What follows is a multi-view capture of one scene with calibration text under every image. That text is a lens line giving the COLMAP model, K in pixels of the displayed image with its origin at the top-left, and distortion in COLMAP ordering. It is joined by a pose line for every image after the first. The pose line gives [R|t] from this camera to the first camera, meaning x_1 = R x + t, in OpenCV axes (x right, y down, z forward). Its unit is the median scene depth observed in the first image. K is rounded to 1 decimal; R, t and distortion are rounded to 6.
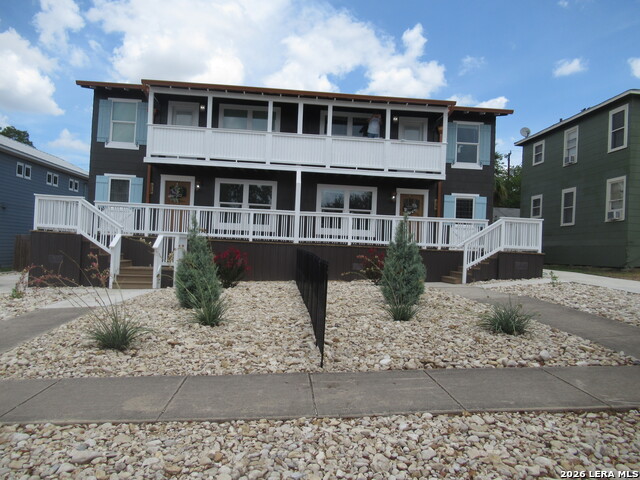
lens RADIAL K [[481.3, 0, 320.0], [0, 481.3, 240.0], [0, 0, 1]] dist [0.006565, -0.003037]
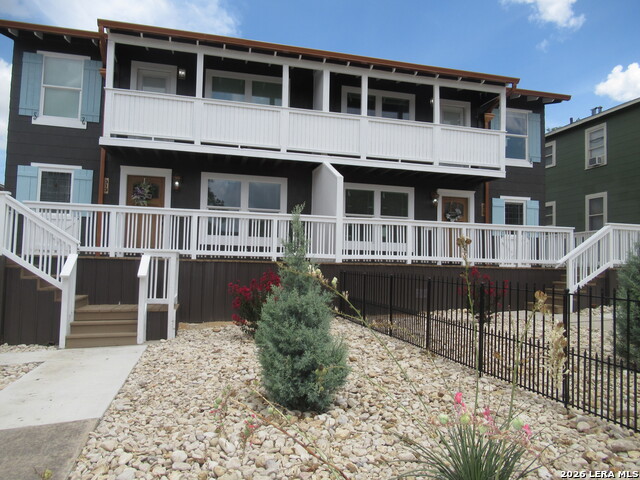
lens RADIAL K [[477.6, 0, 320.0], [0, 477.6, 240.0], [0, 0, 1]] dist [-0.004046, -0.001646]
pose [[0.983276, -0.011483, 0.181760, -0.179277], [0.016834, 0.999468, -0.027926, -0.006554], [-0.181342, 0.030519, 0.982946, 0.289766]]
